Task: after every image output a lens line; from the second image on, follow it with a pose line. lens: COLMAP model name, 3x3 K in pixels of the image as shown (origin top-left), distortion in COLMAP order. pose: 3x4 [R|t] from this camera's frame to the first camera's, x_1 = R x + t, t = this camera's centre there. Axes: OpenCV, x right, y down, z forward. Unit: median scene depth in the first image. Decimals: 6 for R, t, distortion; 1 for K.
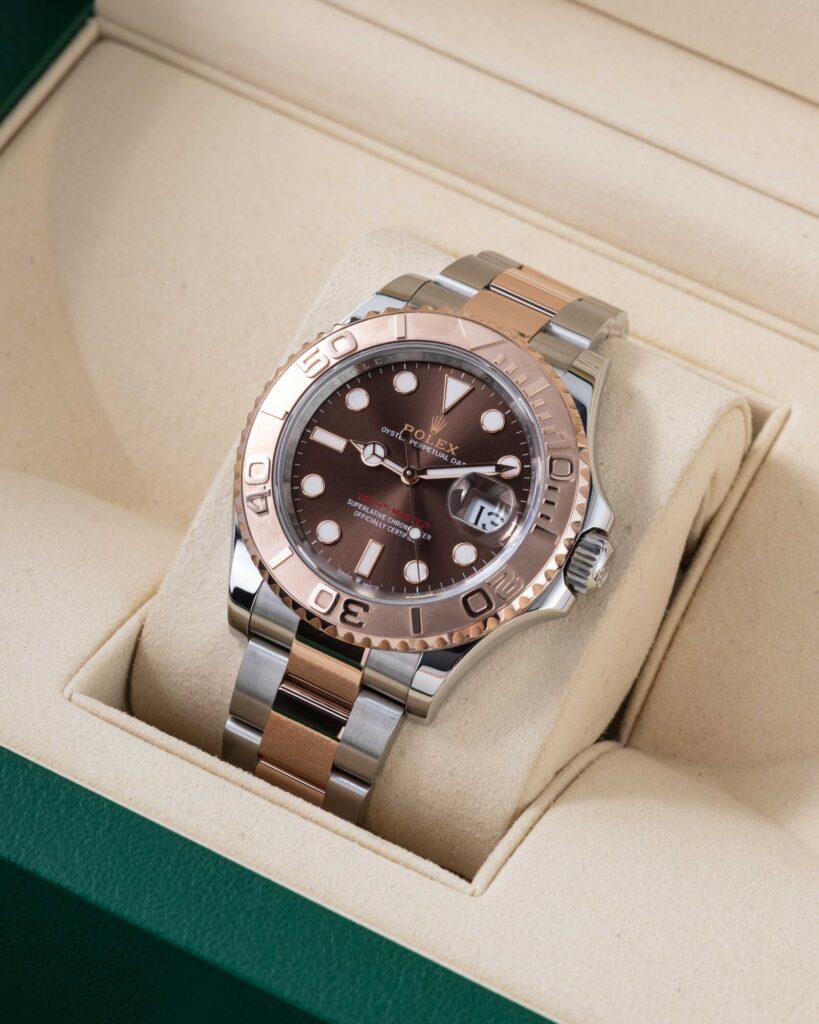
lens RADIAL K [[3831.3, 0, 409.5], [0, 3831.3, 512.0], [0, 0, 1]] dist [0.258827, 0.017750]
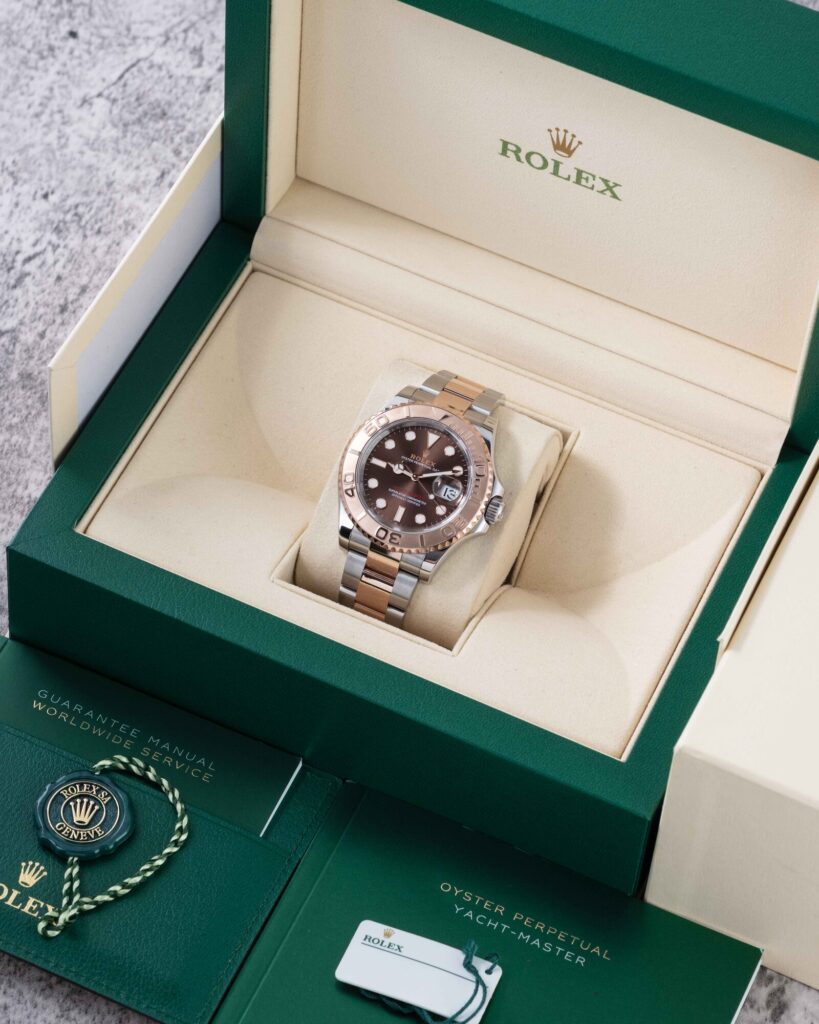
lens RADIAL K [[3831.3, 0, 409.5], [0, 3831.3, 512.0], [0, 0, 1]] dist [0.258827, 0.017750]
pose [[0.997827, -0.056226, 0.034358, -0.084198], [0.053824, 0.996284, 0.067241, -0.144543], [-0.038011, -0.065246, 0.997145, -1.305861]]
